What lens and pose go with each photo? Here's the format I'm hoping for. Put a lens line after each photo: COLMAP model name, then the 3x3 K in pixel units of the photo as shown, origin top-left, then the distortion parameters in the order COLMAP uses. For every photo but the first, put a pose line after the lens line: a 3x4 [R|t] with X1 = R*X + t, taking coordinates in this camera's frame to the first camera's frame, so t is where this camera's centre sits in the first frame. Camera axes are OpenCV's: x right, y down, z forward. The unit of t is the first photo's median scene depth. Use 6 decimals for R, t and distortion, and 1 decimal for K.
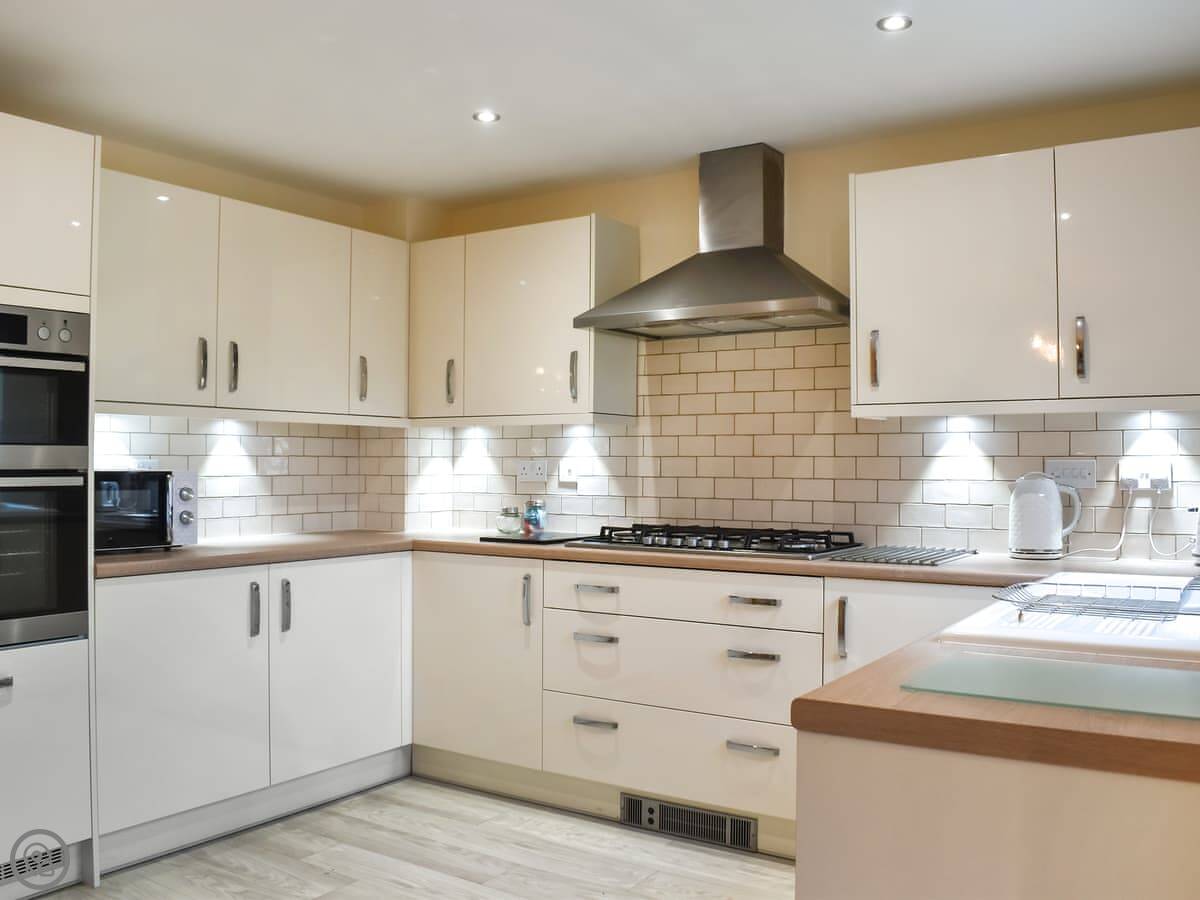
lens RADIAL K [[1105.8, 0, 584.8], [0, 1105.8, 448.4], [0, 0, 1]] dist [-0.097769, -0.005275]
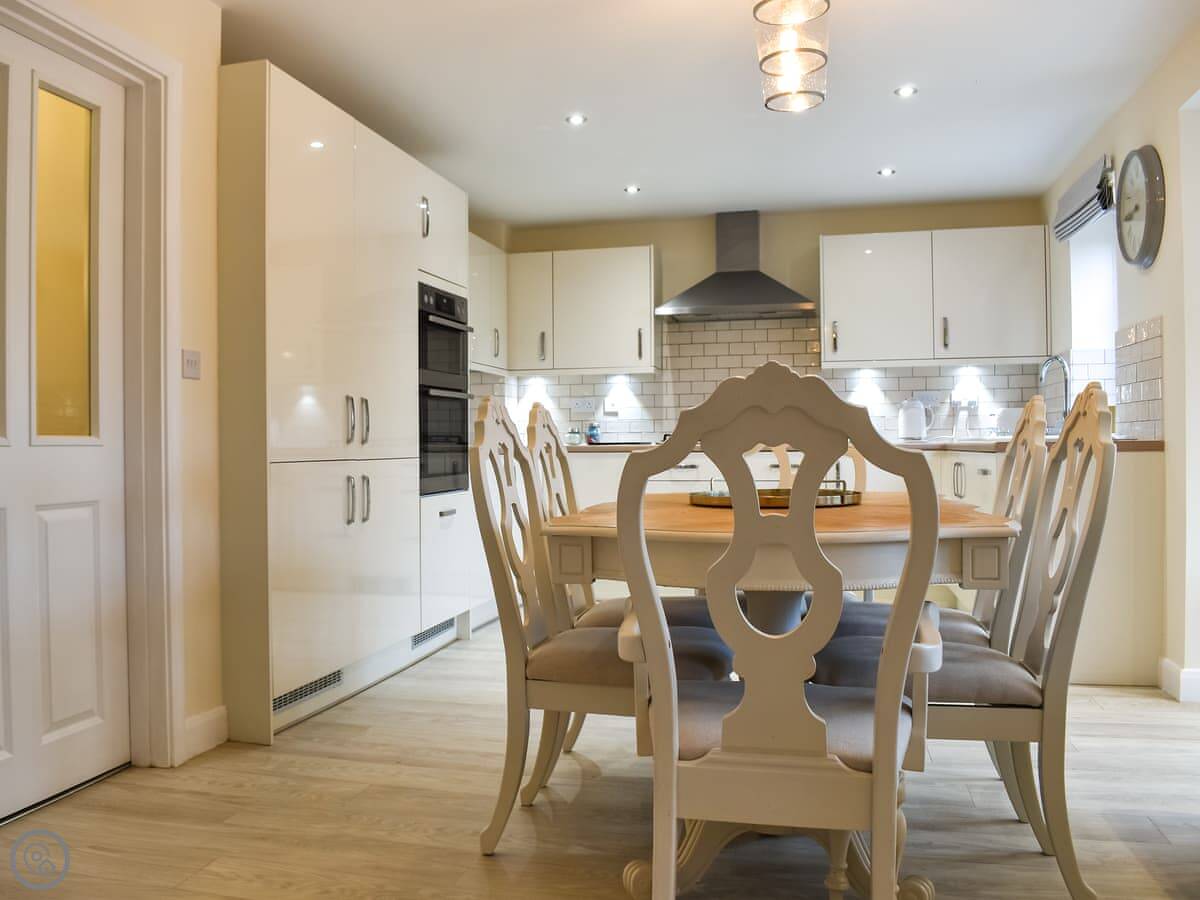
lens RADIAL K [[1105.8, 0, 584.8], [0, 1105.8, 448.4], [0, 0, 1]] dist [-0.097769, -0.005275]
pose [[0.946454, -0.010537, 0.322666, -0.612170], [0.005466, 0.999847, 0.016618, 0.061494], [-0.322791, -0.013964, 0.946367, -0.519558]]
